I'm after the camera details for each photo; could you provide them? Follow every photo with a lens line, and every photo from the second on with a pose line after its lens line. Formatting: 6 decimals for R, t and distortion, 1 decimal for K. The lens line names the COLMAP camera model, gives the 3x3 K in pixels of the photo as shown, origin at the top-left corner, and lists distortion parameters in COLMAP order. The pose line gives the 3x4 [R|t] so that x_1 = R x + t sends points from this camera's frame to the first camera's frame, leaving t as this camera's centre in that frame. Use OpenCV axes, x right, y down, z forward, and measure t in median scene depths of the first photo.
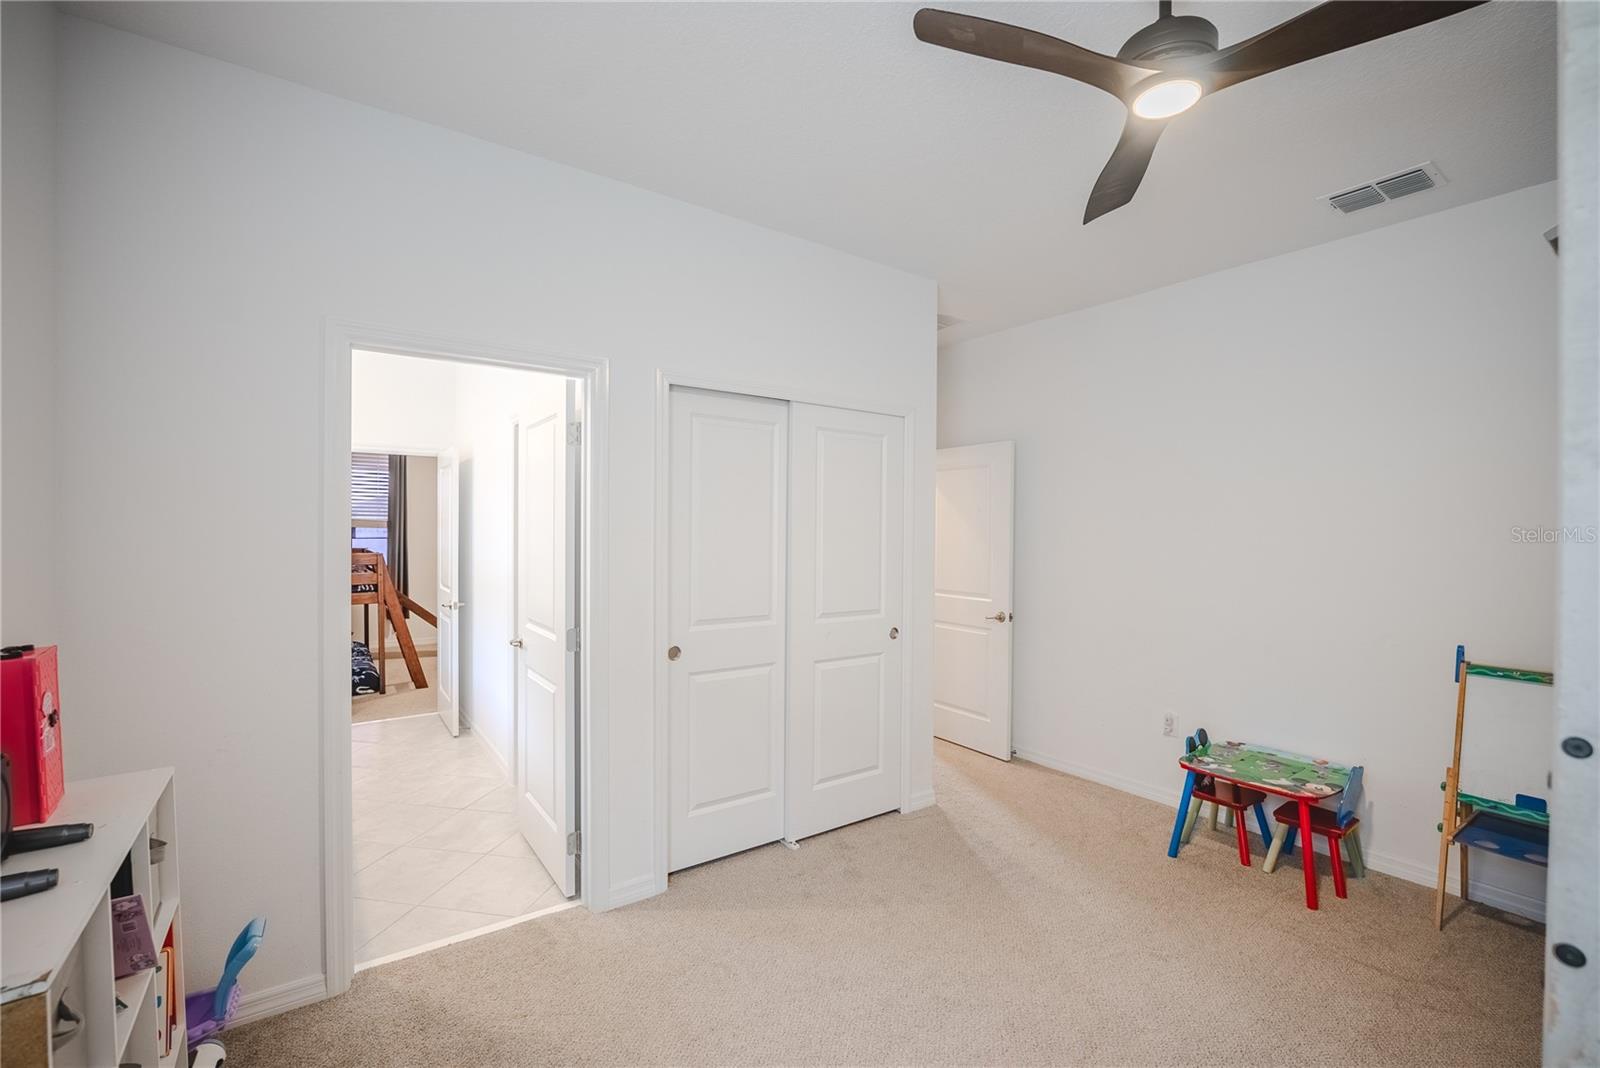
lens RADIAL K [[686.4, 0, 799.3], [0, 686.4, 538.7], [0, 0, 1]] dist [-0.022714, -0.000033]
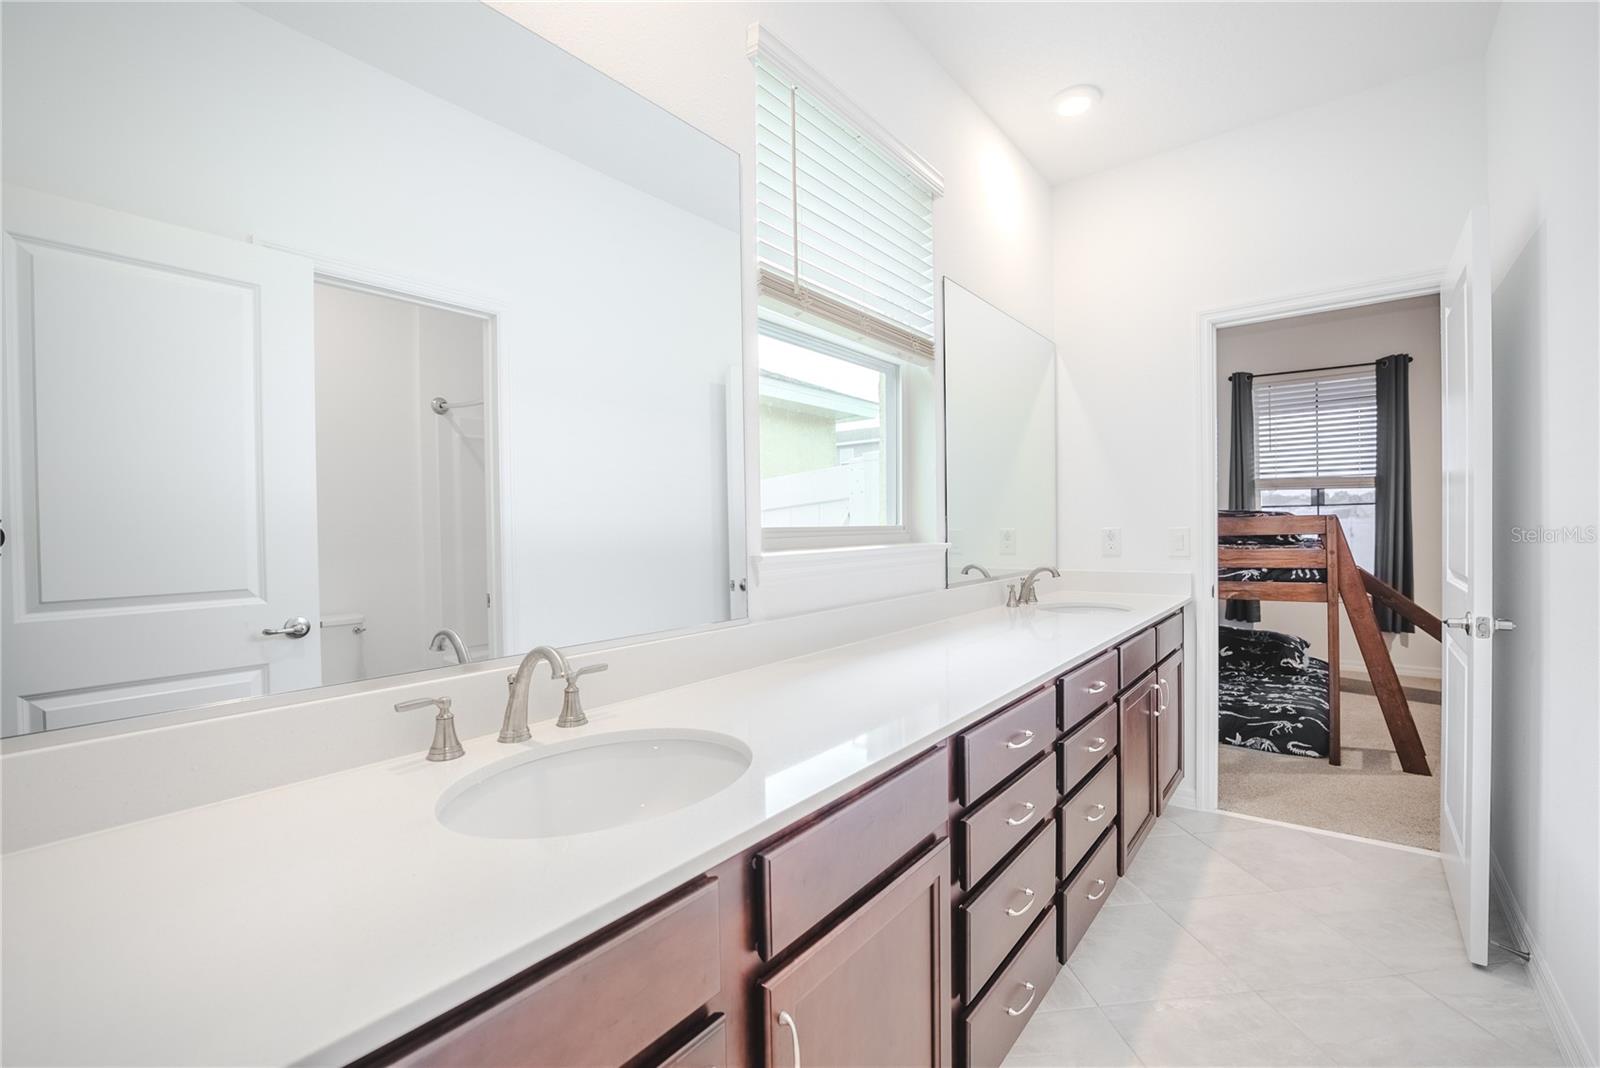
lens RADIAL K [[686.4, 0, 799.3], [0, 686.4, 538.7], [0, 0, 1]] dist [-0.022714, -0.000033]
pose [[0.275370, 0.003753, -0.961331, -0.199926], [0.008197, 0.999947, 0.006251, 0.034685], [0.961303, -0.009601, 0.275325, 0.424278]]
